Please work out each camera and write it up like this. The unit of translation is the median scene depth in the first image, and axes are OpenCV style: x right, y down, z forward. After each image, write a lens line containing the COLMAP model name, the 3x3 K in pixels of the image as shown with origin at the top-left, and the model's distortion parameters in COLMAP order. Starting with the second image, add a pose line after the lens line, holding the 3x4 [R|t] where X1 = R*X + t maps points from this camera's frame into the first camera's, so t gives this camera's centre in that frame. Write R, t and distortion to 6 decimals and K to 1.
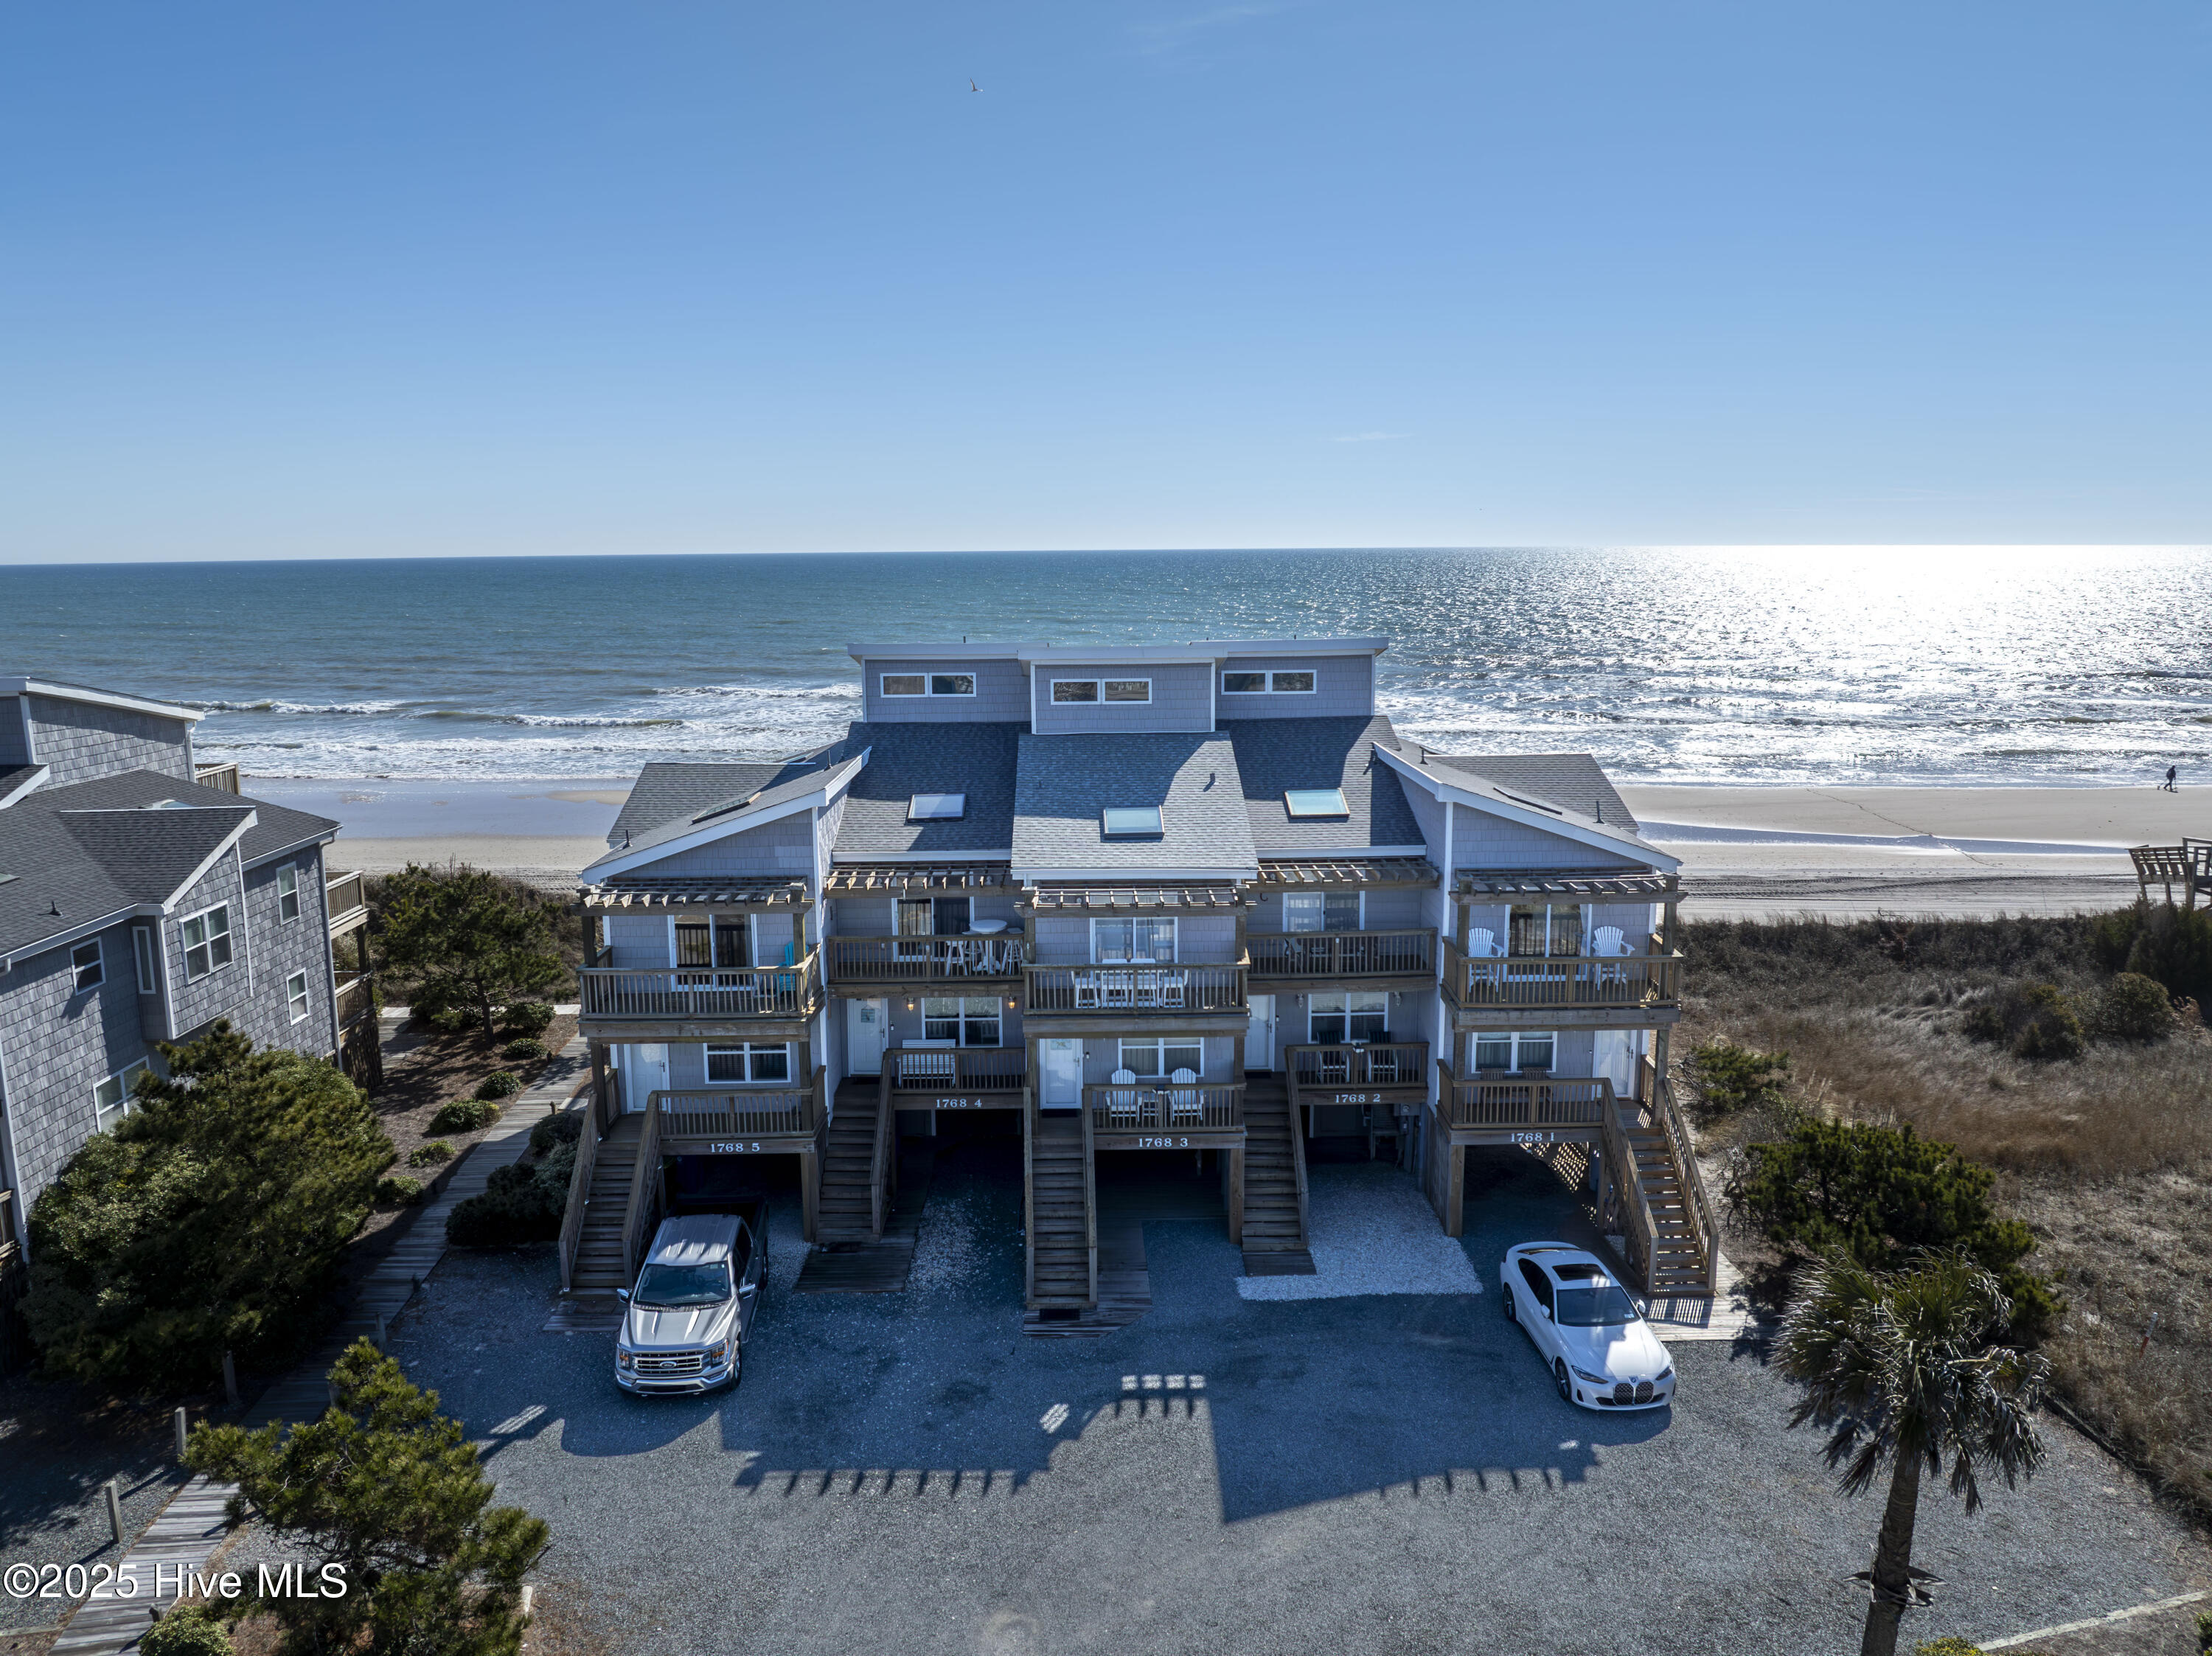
lens RADIAL K [[1554.0, 0, 1094.1], [0, 1554.0, 808.7], [0, 0, 1]] dist [-0.027050, -0.012484]
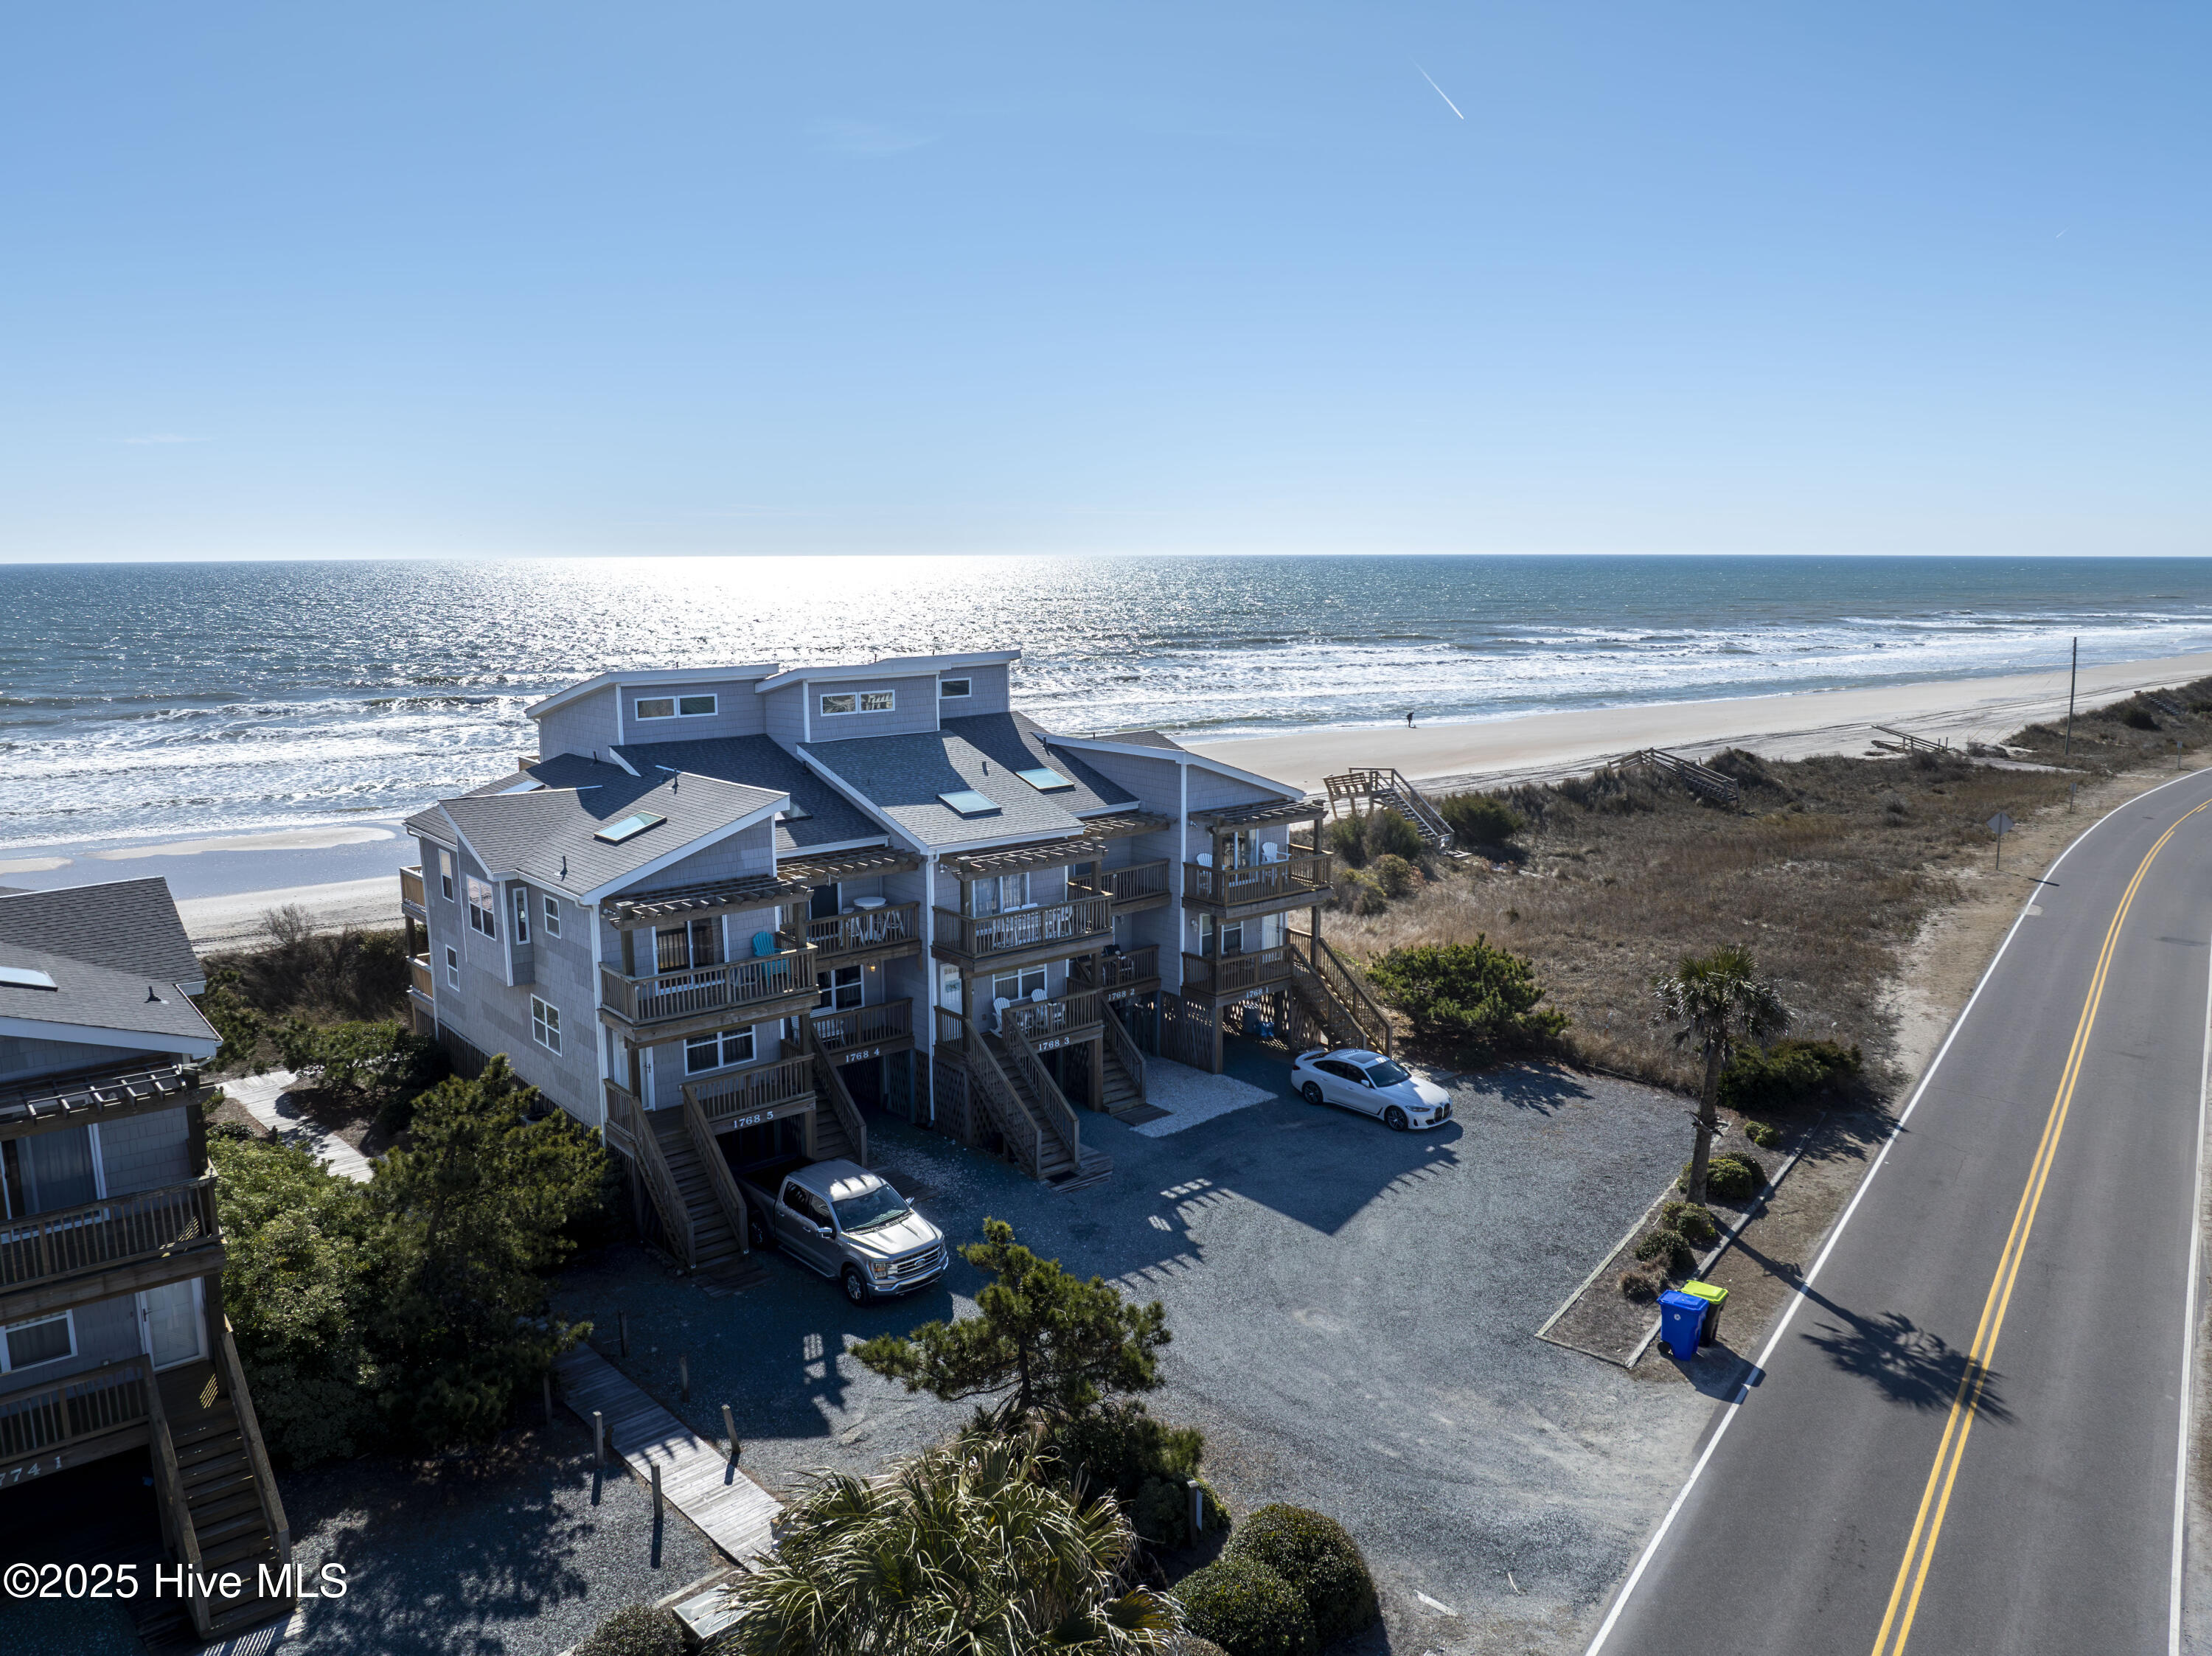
lens RADIAL K [[1554.0, 0, 1095.6], [0, 1554.0, 831.6], [0, 0, 1]] dist [-0.027050, -0.012484]
pose [[0.784786, -0.104924, 0.610821, -0.680466], [0.100992, 0.994042, 0.040996, -0.009415], [-0.611483, 0.029515, 0.790707, -0.046094]]
